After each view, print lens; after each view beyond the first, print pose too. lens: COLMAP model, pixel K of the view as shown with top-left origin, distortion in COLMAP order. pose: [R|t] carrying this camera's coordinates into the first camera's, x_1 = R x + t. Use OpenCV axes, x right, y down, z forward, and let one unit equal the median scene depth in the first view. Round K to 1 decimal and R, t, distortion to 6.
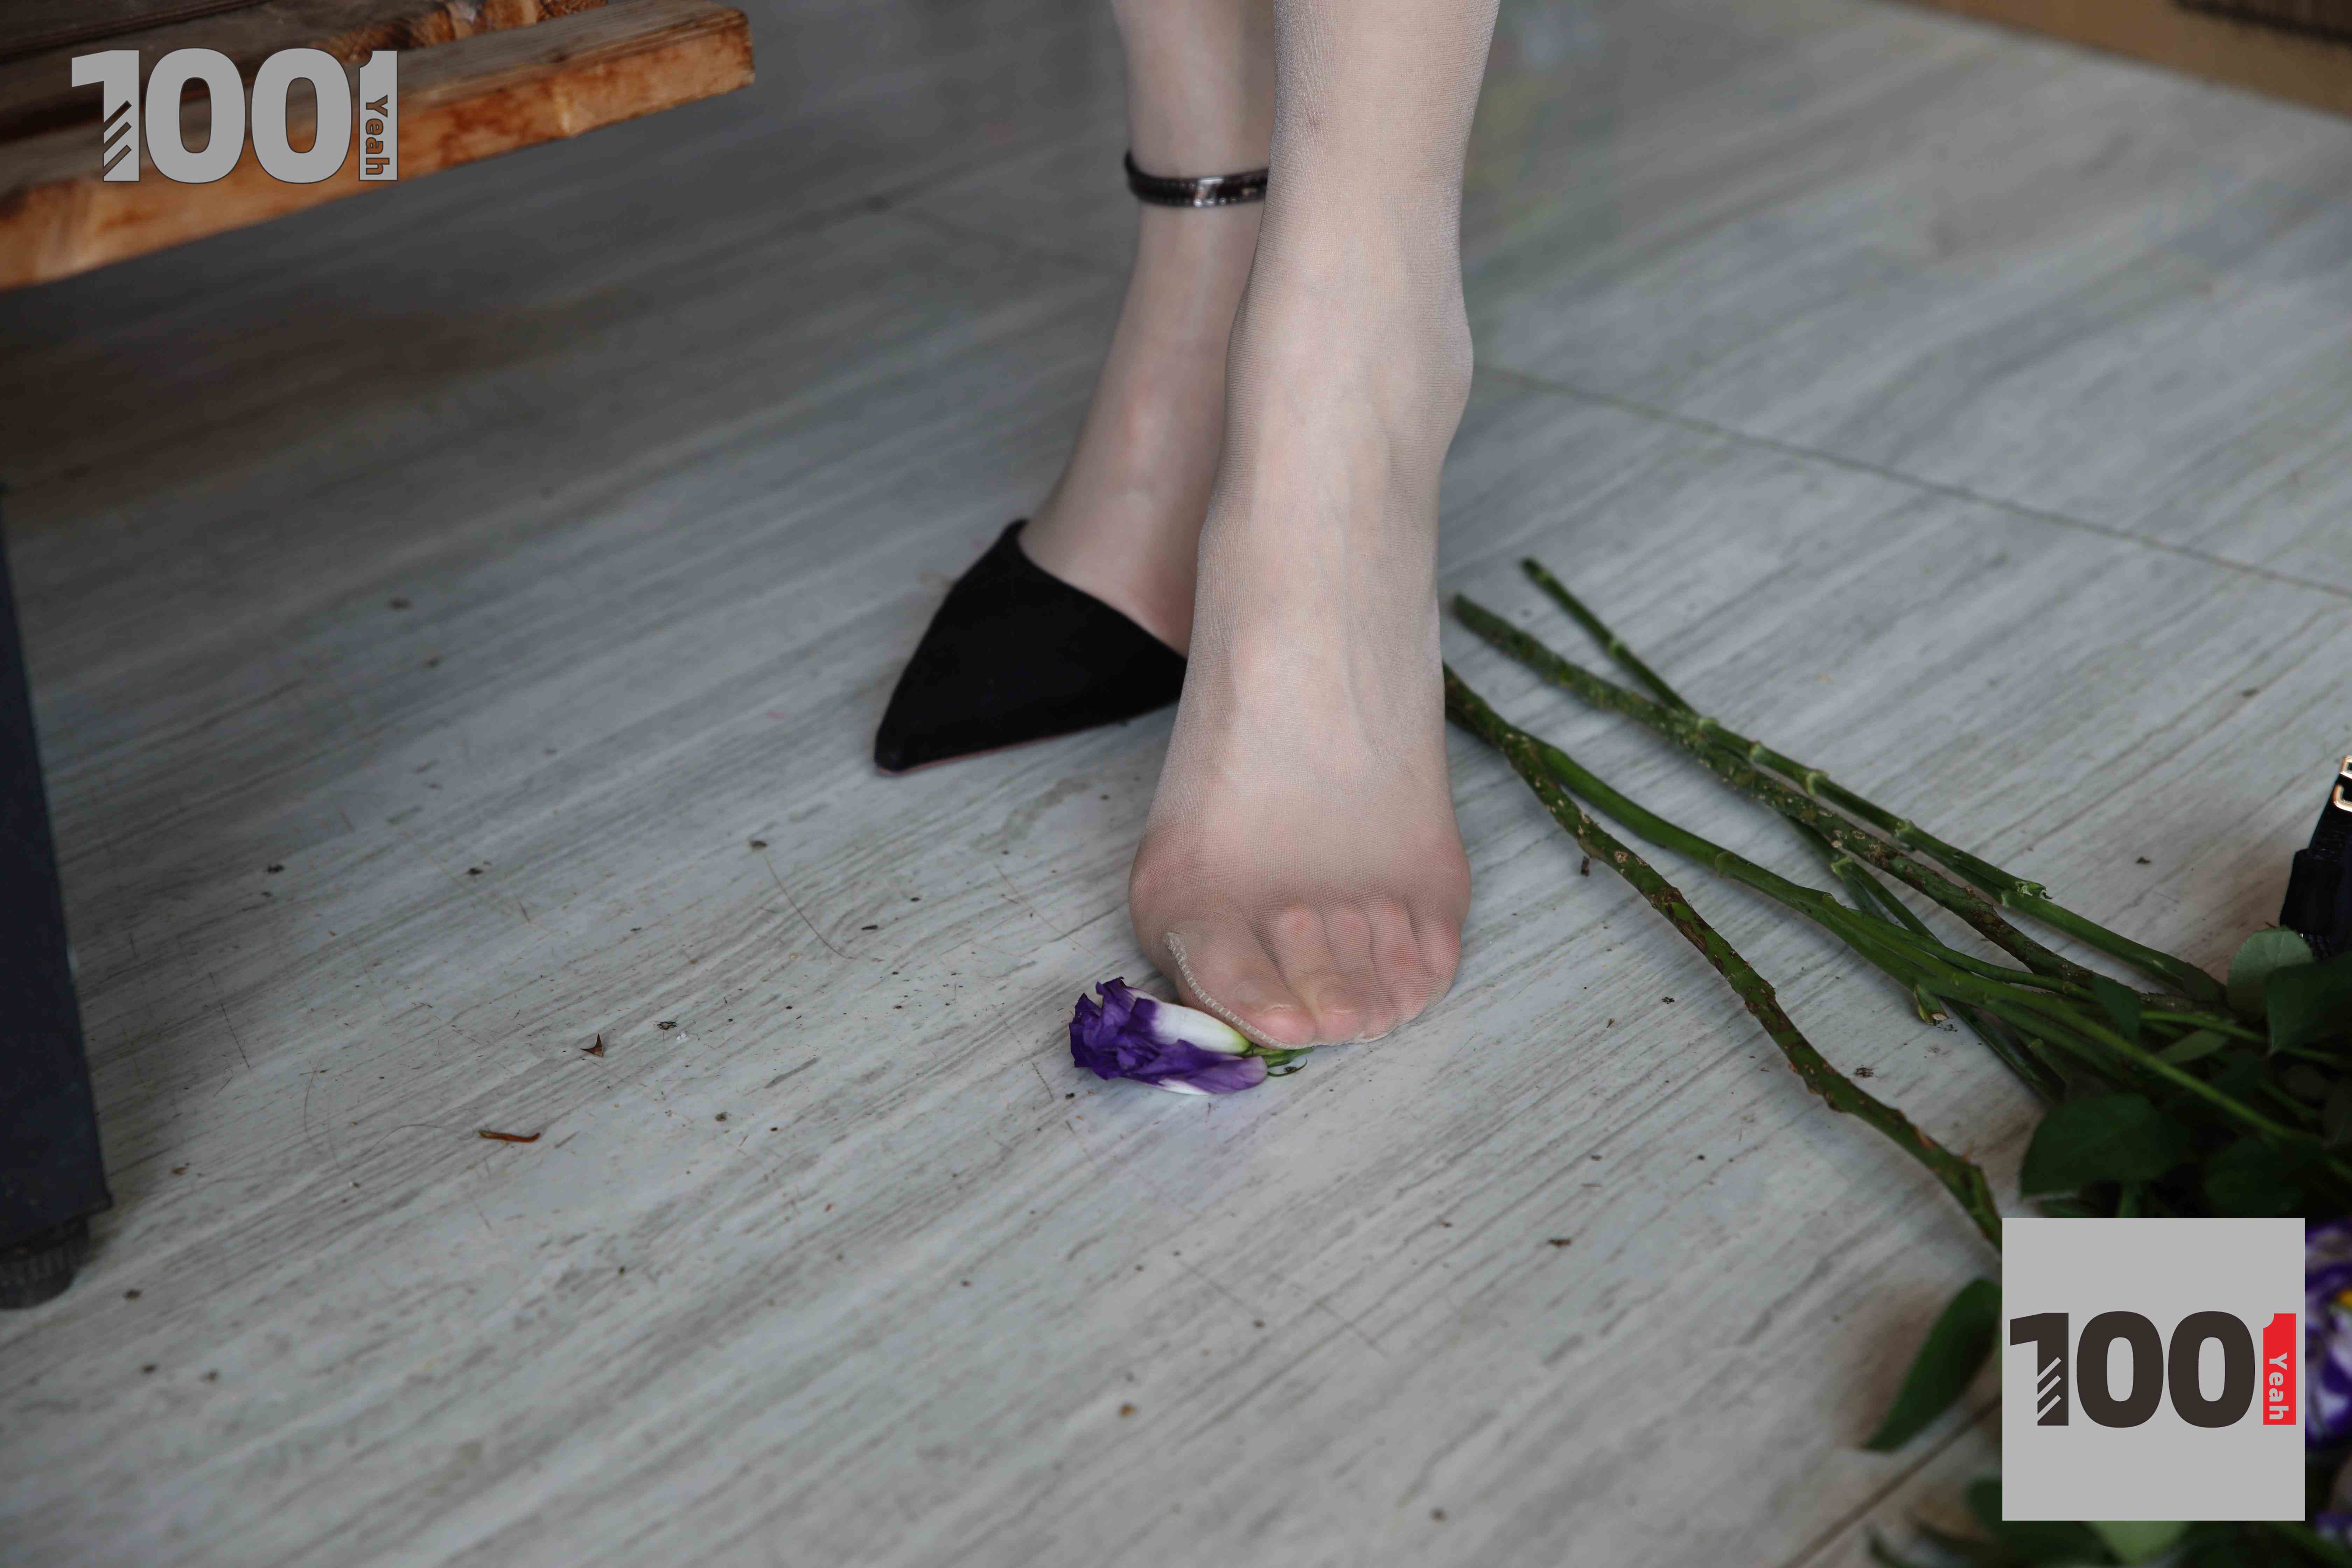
lens RADIAL K [[4139.0, 0, 1176.0], [0, 4139.0, 784.0], [0, 0, 1]] dist [0.161791, -0.047526]
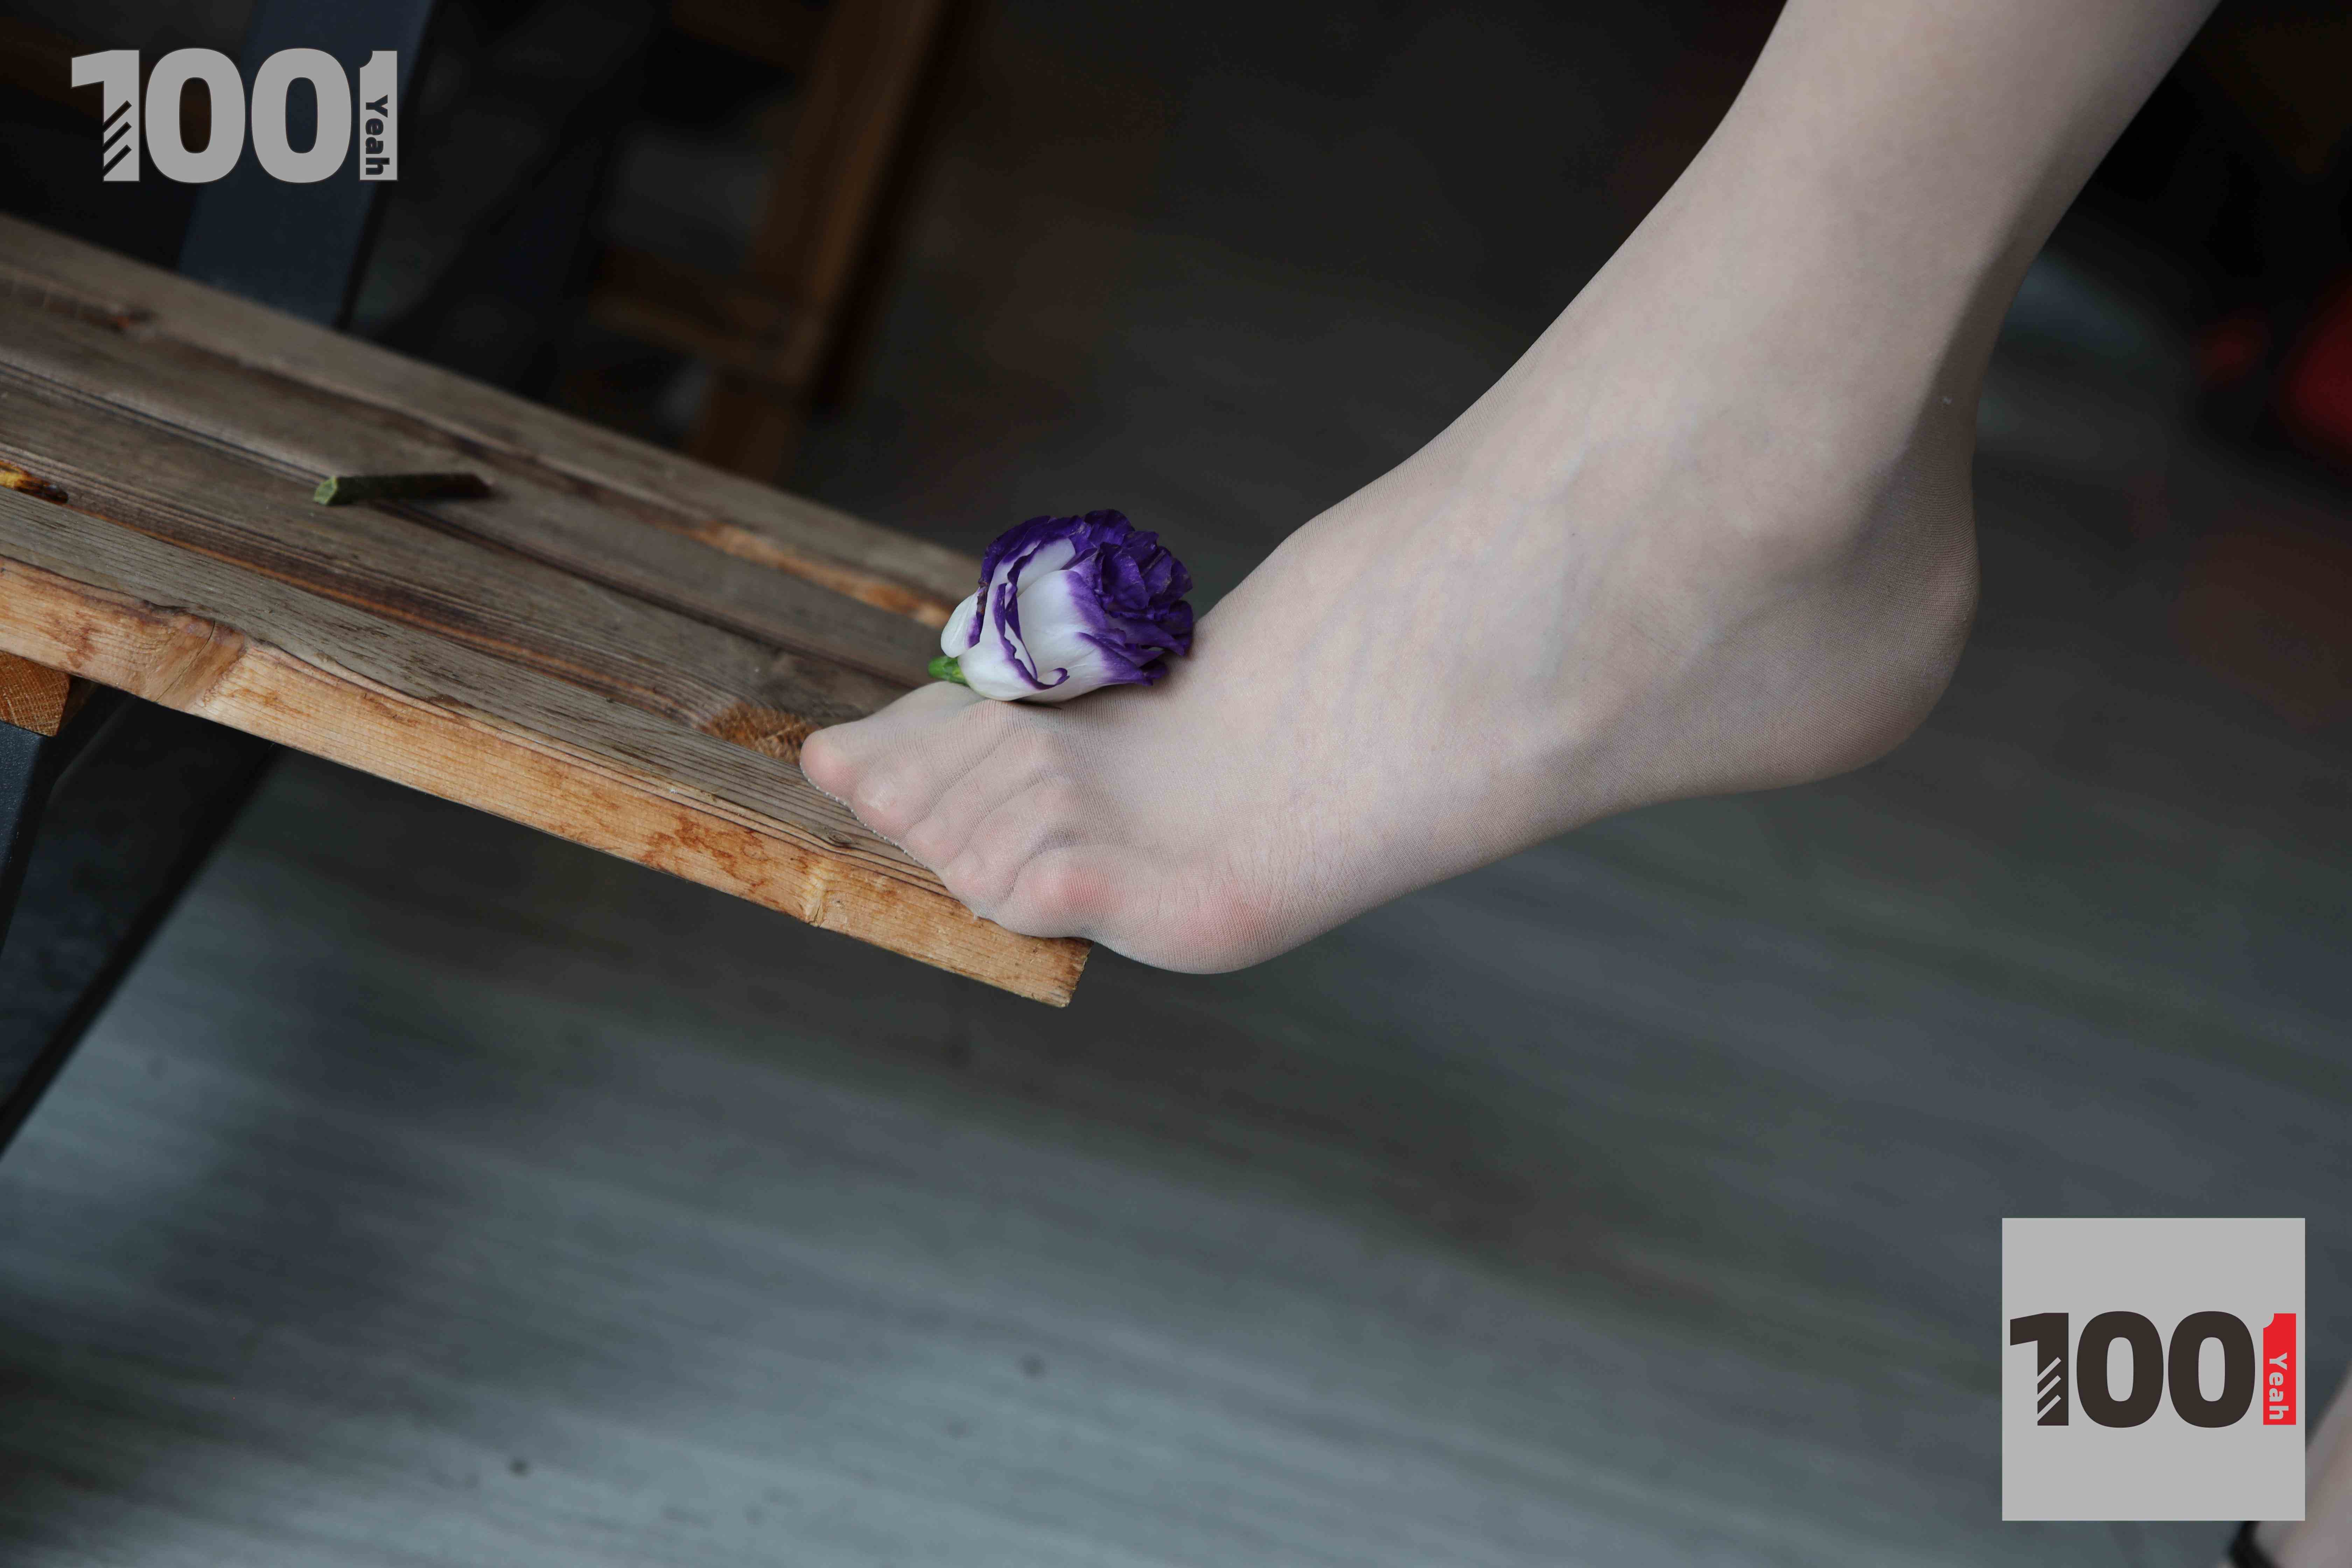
lens RADIAL K [[4139.0, 0, 1176.0], [0, 4139.0, 784.0], [0, 0, 1]] dist [0.161791, -0.047526]
pose [[0.658580, 0.523189, -0.540874, 0.291176], [-0.622023, 0.782999, 0.000008, -0.184570], [0.423508, 0.336431, 0.841104, 0.243889]]
